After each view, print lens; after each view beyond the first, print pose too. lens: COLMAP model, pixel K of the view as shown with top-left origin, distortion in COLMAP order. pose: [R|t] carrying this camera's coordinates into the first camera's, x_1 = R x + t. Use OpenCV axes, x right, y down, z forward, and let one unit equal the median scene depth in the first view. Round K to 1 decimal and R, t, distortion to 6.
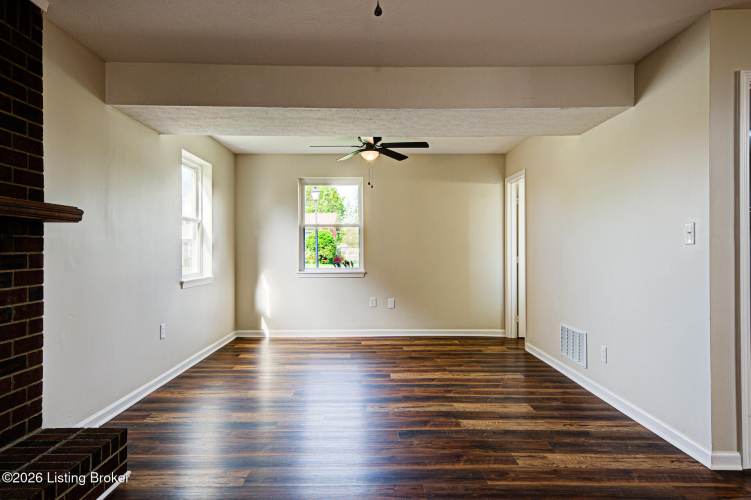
lens RADIAL K [[489.2, 0, 374.0], [0, 489.2, 246.6], [0, 0, 1]] dist [0.026812, -0.002280]
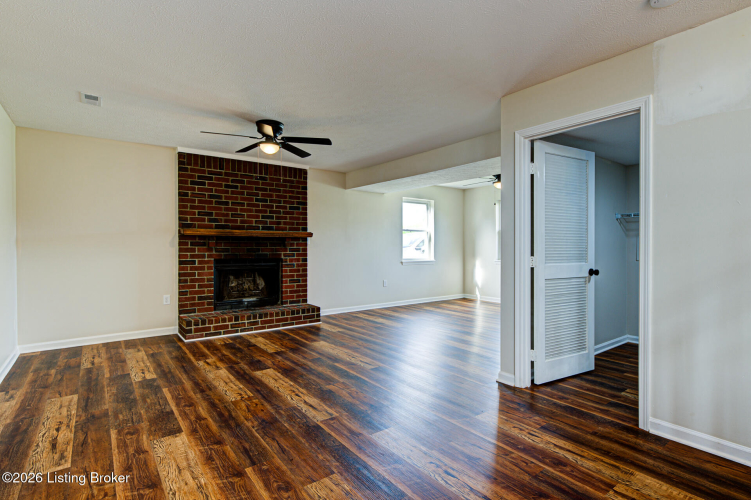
lens RADIAL K [[377.8, 0, 377.5], [0, 377.8, 250.5], [0, 0, 1]] dist [0.005490, 0.000769]
pose [[0.591714, 0.010096, -0.806085, 0.704370], [0.004141, 0.999870, 0.015562, -0.001281], [0.806137, -0.012546, 0.591596, -0.023360]]
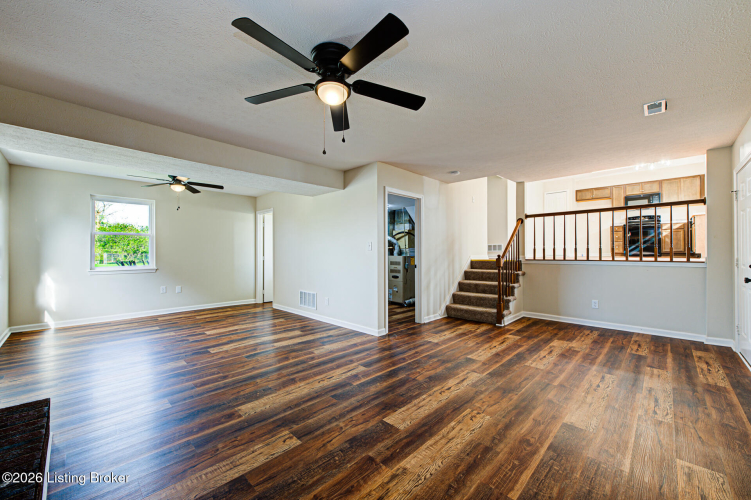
lens RADIAL K [[298.4, 0, 373.2], [0, 298.4, 251.6], [0, 0, 1]] dist [0.010235, -0.000028]
pose [[0.706356, 0.003225, 0.707849, -0.217814], [-0.006680, 0.999975, 0.002110, -0.002372], [-0.707825, -0.006219, 0.706360, -0.045943]]
